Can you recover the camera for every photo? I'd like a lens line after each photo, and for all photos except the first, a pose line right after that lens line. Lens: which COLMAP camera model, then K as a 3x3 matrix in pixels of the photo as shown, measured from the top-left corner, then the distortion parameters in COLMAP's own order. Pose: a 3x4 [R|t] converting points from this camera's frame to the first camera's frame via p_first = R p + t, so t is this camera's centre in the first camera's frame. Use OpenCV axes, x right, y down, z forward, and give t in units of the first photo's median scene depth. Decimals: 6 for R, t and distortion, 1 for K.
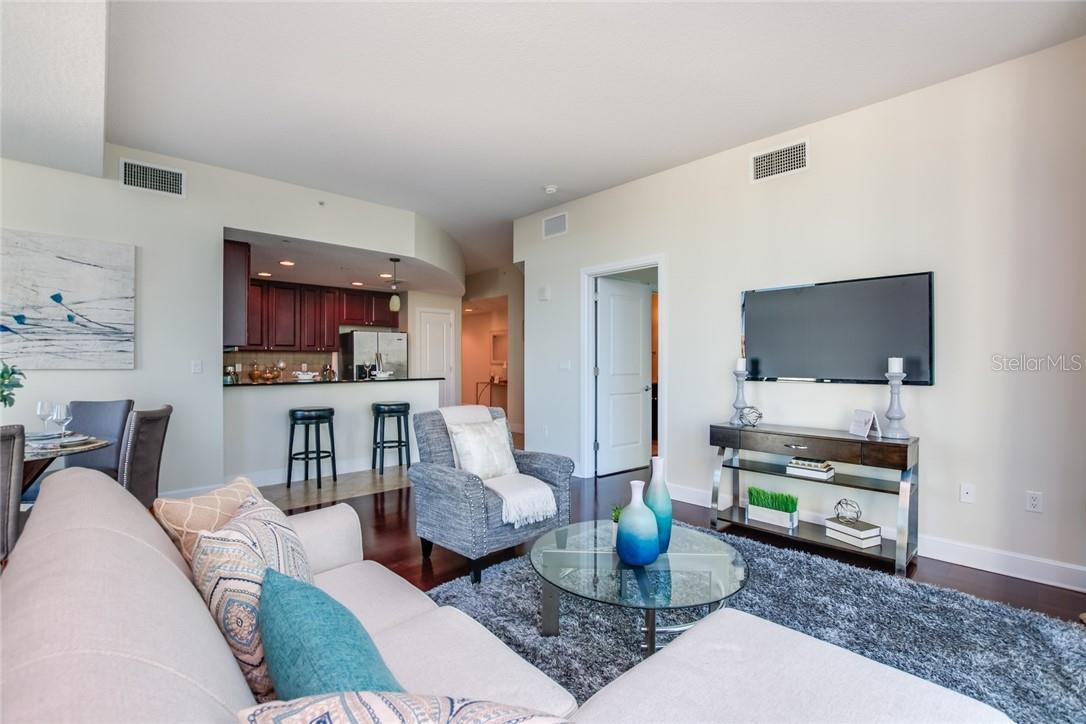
lens RADIAL K [[476.4, 0, 543.3], [0, 476.4, 358.0], [0, 0, 1]] dist [-0.028001, 0.000375]
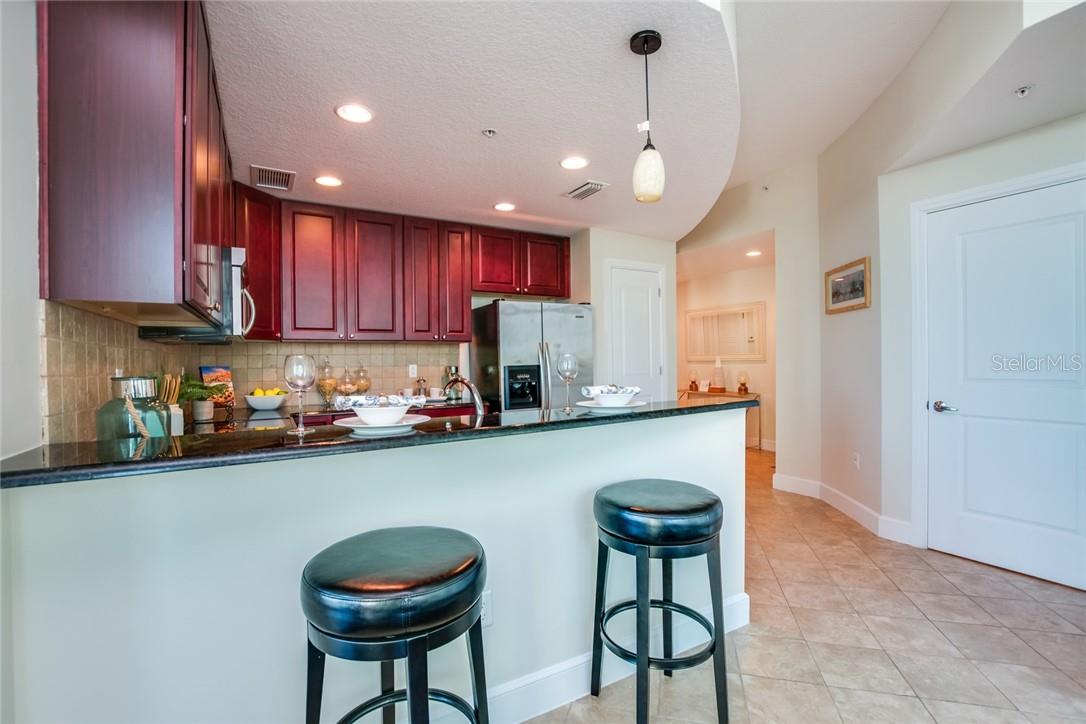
lens RADIAL K [[478.9, 0, 543.0], [0, 478.9, 362.0], [0, 0, 1]] dist [-0.026813, -0.000008]
pose [[0.971884, -0.010286, -0.235237, -0.355682], [0.013443, 0.999840, 0.011820, 0.007401], [0.235078, -0.014650, 0.971866, 0.774483]]
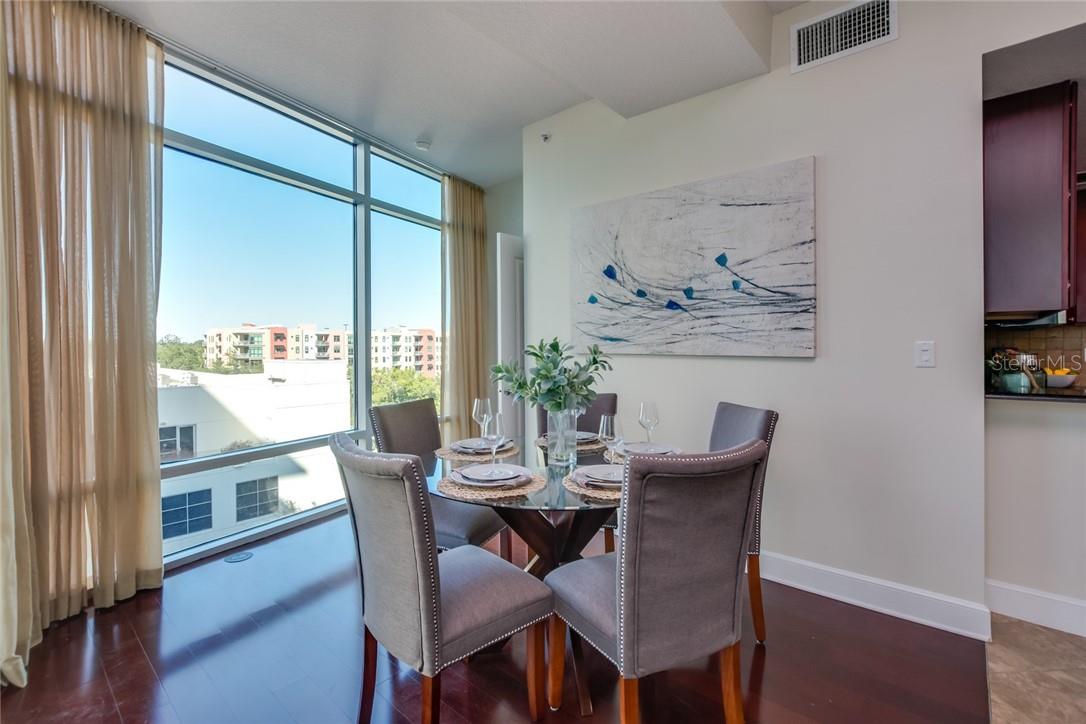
lens RADIAL K [[491.4, 0, 539.6], [0, 491.4, 363.1], [0, 0, 1]] dist [-0.031277, -0.000065]
pose [[0.078696, 0.032961, -0.996354, -0.203137], [0.008387, 0.999396, 0.033724, 0.005115], [0.996863, -0.011010, 0.078372, 0.455833]]
